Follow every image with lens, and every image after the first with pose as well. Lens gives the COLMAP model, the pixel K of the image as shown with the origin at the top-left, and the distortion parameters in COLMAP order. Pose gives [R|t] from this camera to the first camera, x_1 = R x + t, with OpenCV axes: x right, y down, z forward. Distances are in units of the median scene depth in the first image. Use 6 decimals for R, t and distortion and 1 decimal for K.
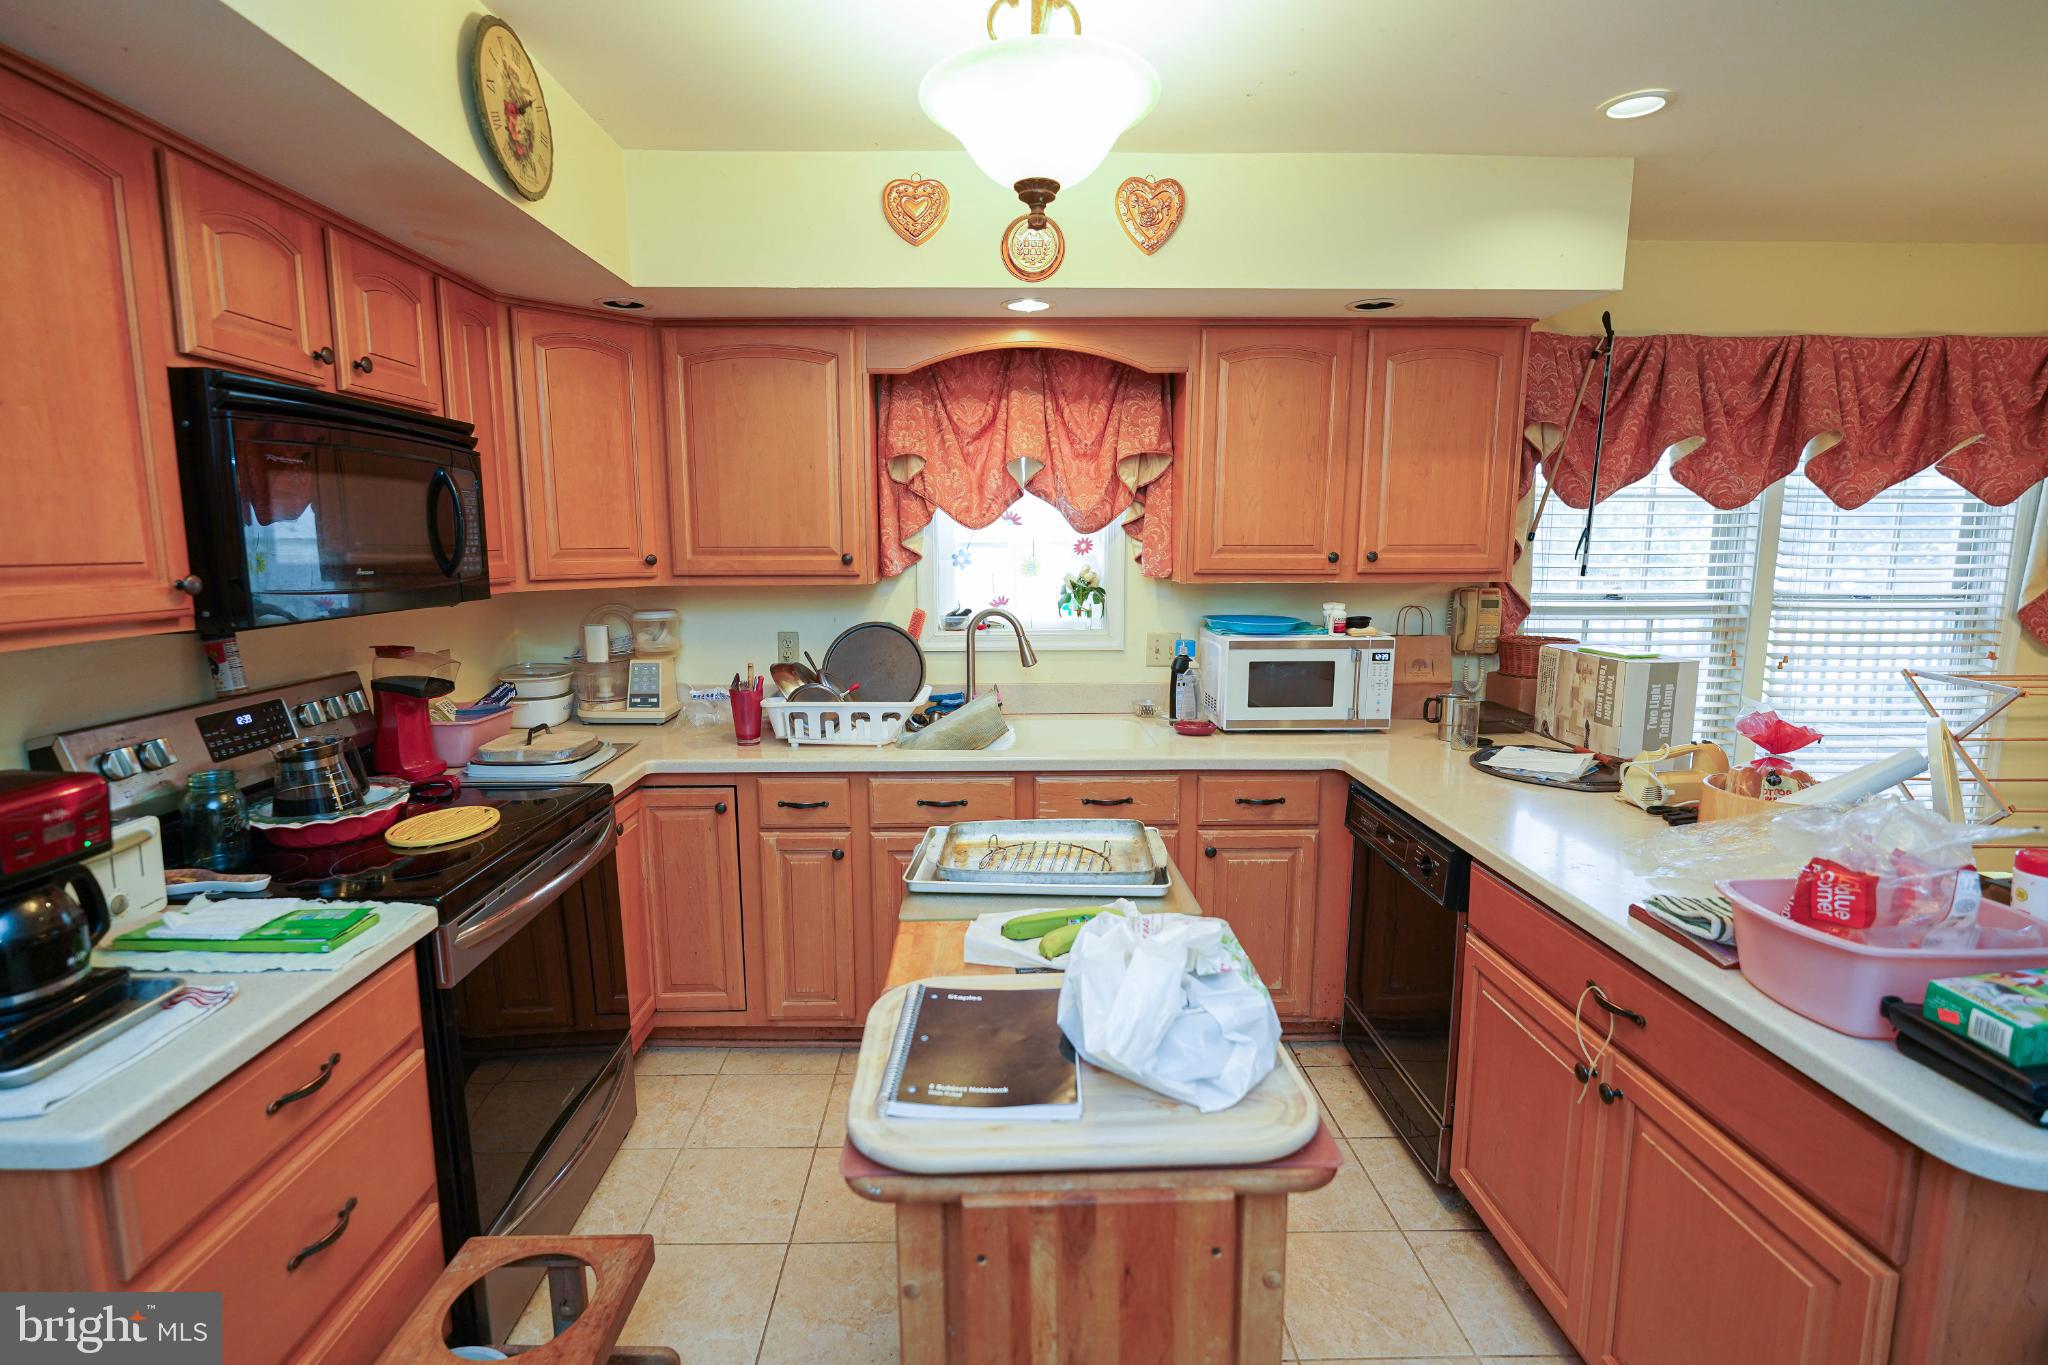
lens RADIAL K [[986.0, 0, 1021.1], [0, 986.0, 685.5], [0, 0, 1]] dist [-0.002057, -0.001346]
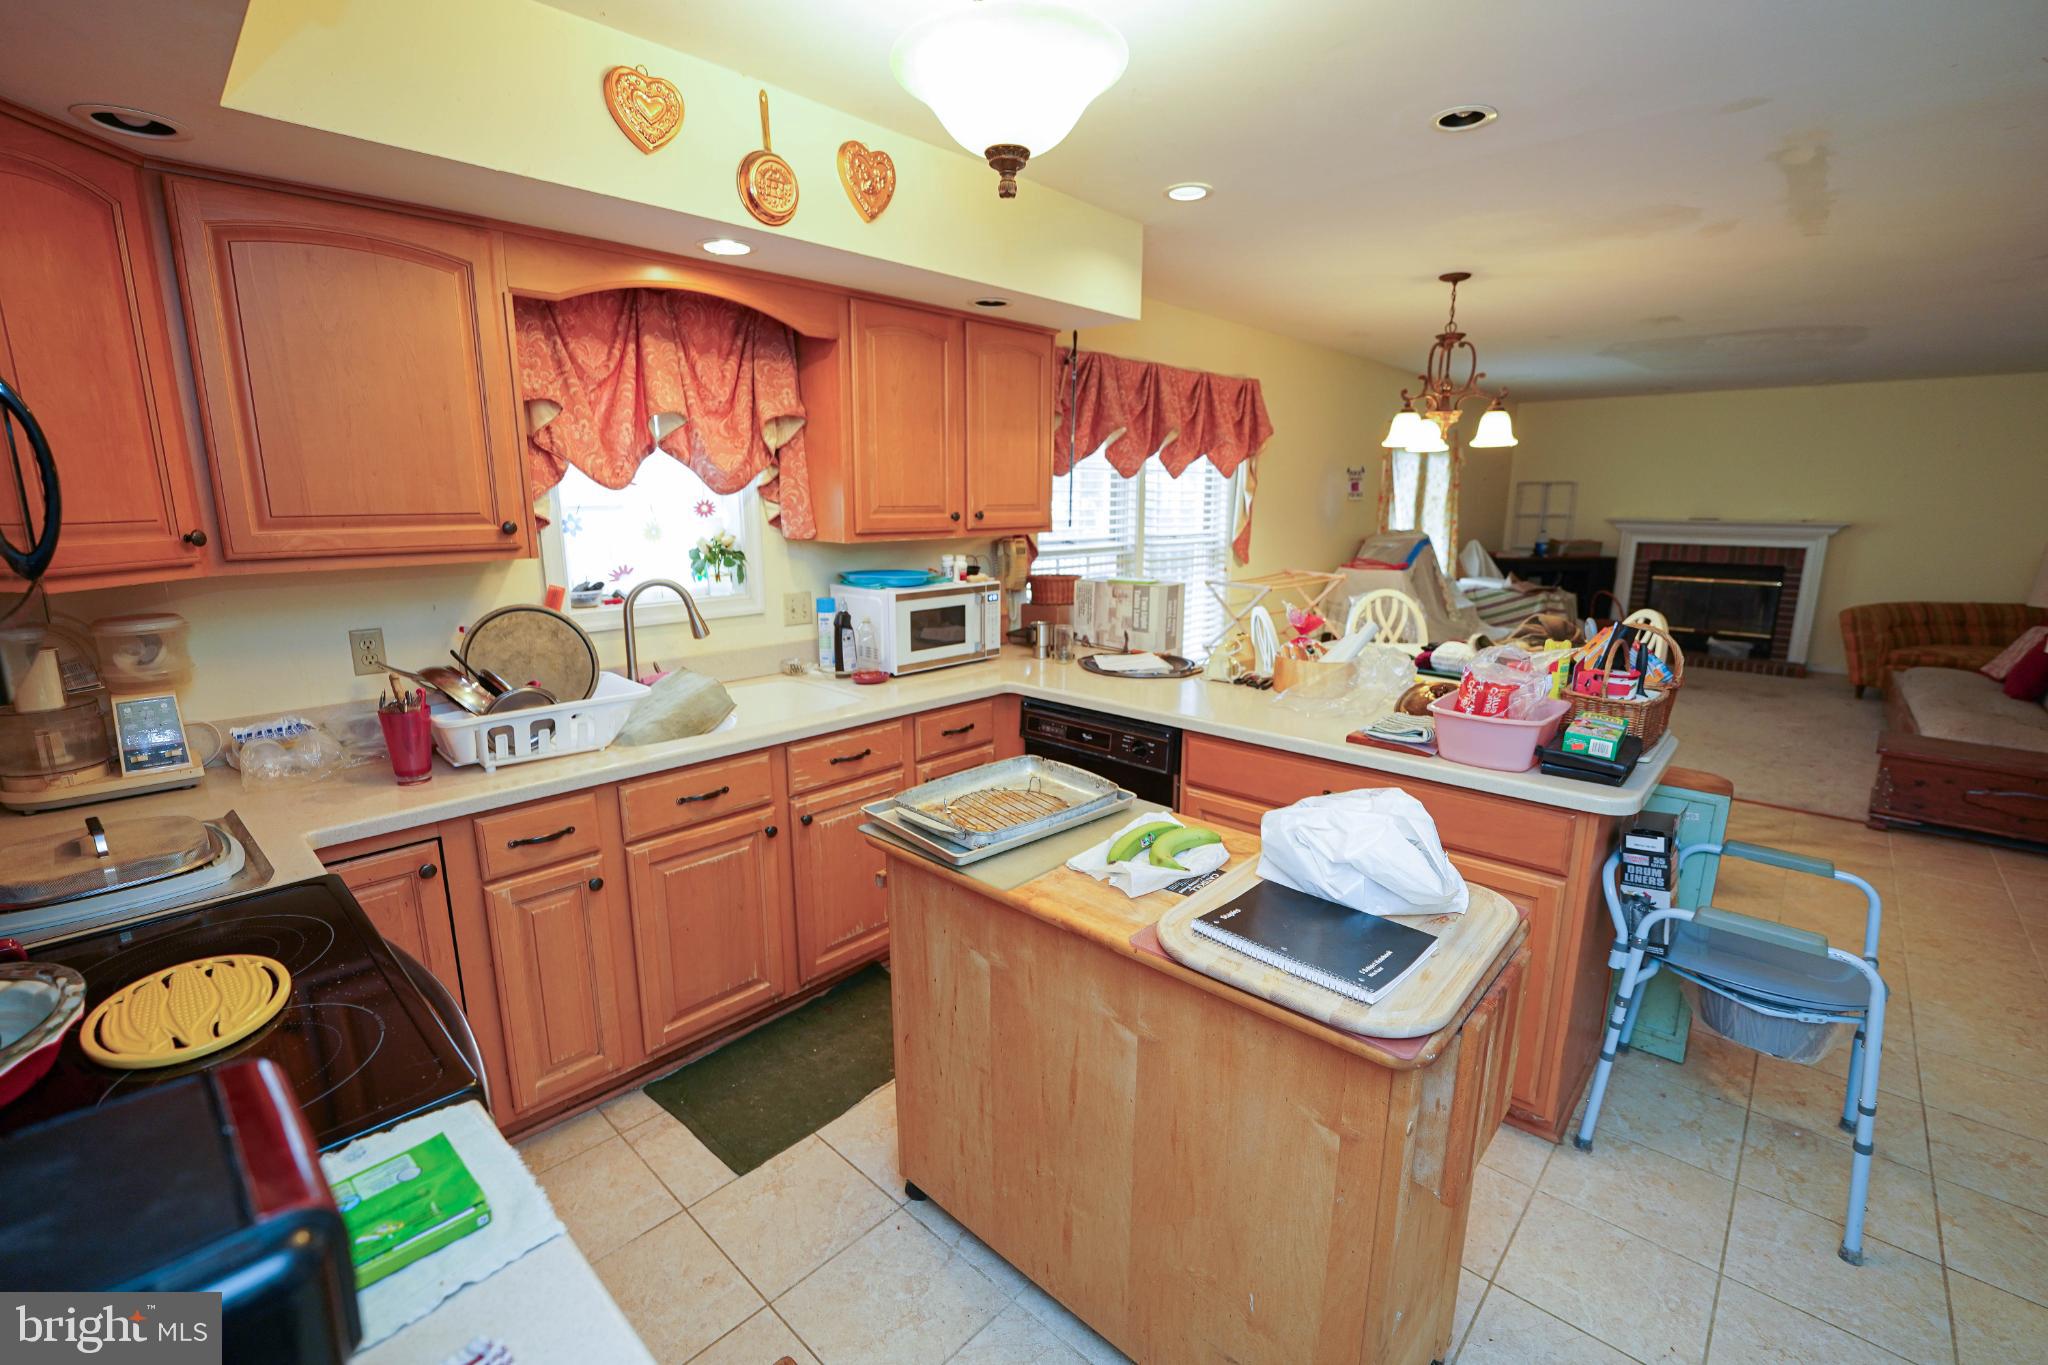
lens RADIAL K [[892.4, 0, 1008.7], [0, 892.4, 682.3], [0, 0, 1]] dist [-0.013138, 0.001110]
pose [[0.702666, -0.144842, 0.696621, -0.399994], [0.105015, 0.989450, 0.099801, -0.033054], [-0.703728, 0.003029, 0.710463, 0.198457]]
